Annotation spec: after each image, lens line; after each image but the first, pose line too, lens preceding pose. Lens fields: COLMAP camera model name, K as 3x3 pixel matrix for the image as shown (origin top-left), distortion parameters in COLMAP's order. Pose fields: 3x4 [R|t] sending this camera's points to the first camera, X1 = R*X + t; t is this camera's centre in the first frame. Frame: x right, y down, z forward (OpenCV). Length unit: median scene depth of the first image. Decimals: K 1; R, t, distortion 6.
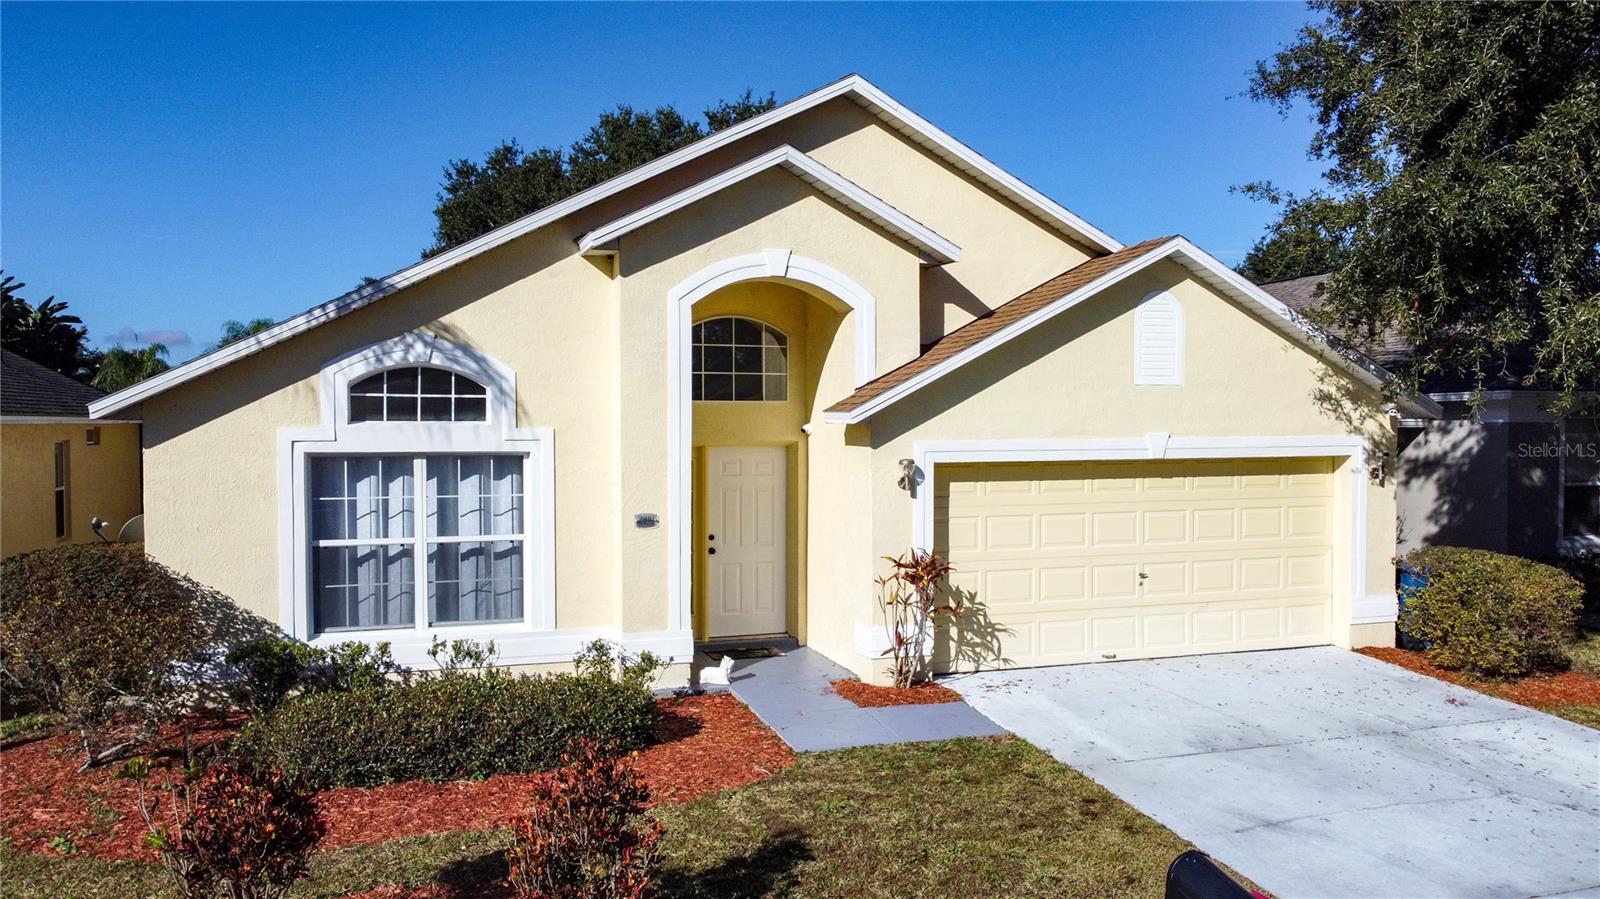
lens RADIAL K [[1205.9, 0, 800.0], [0, 1205.9, 449.5], [0, 0, 1]] dist [0.001243, -0.009130]
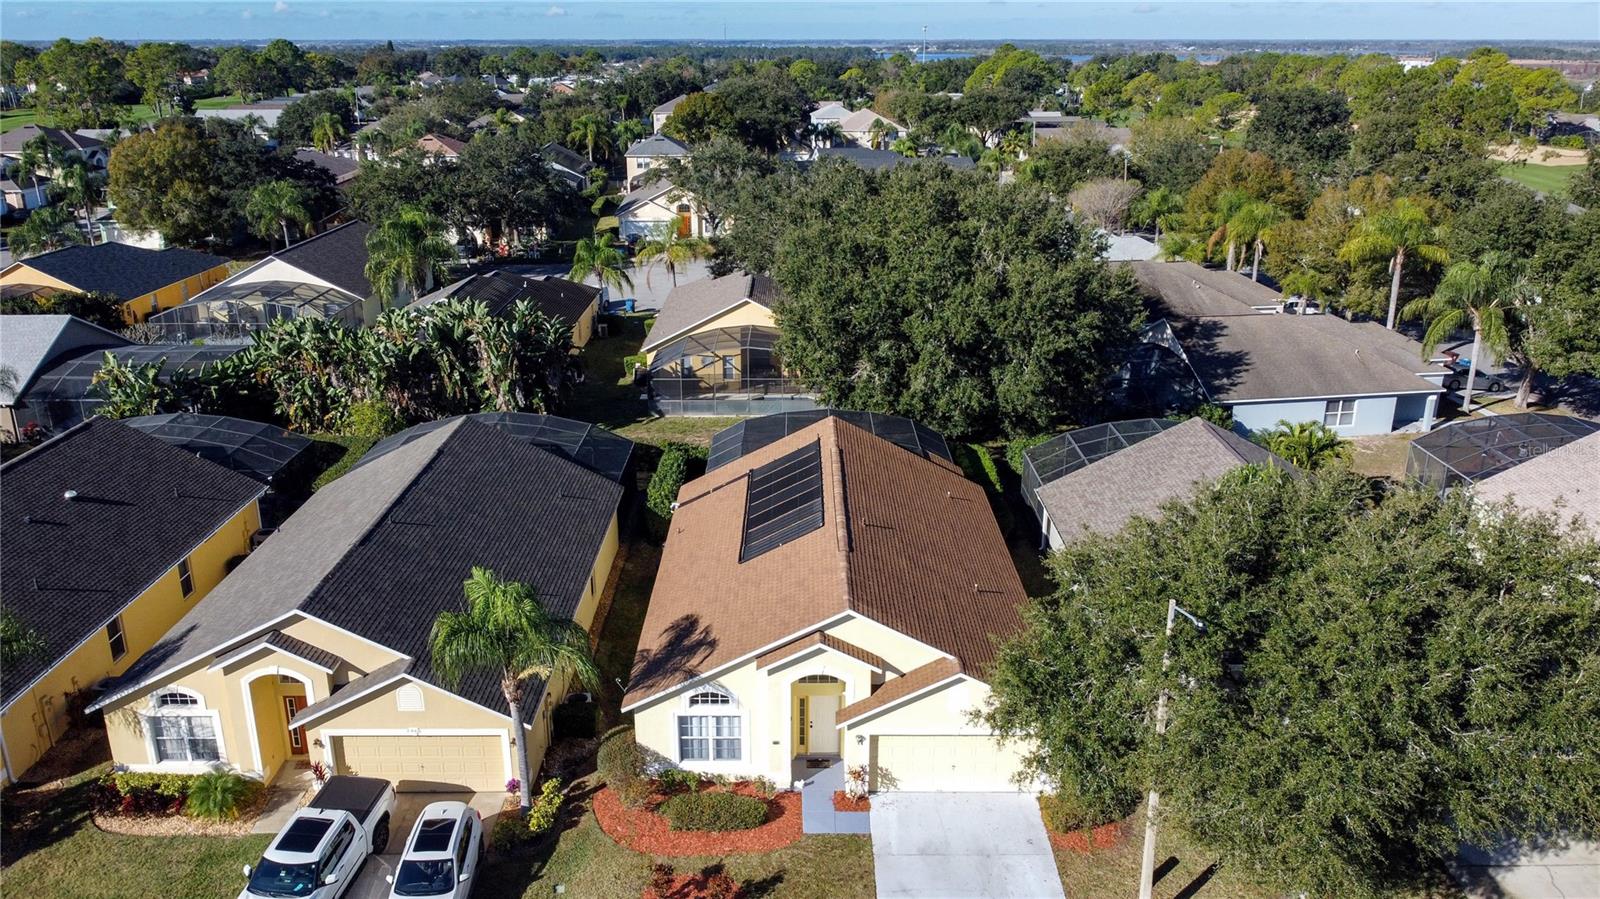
lens RADIAL K [[1205.9, 0, 800.0], [0, 1205.9, 449.5], [0, 0, 1]] dist [0.001243, -0.009130]
pose [[0.947934, 0.103308, -0.301246, 0.822032], [-0.008414, 0.953717, 0.300588, -1.657891], [0.318357, -0.282403, 0.904930, -1.668280]]
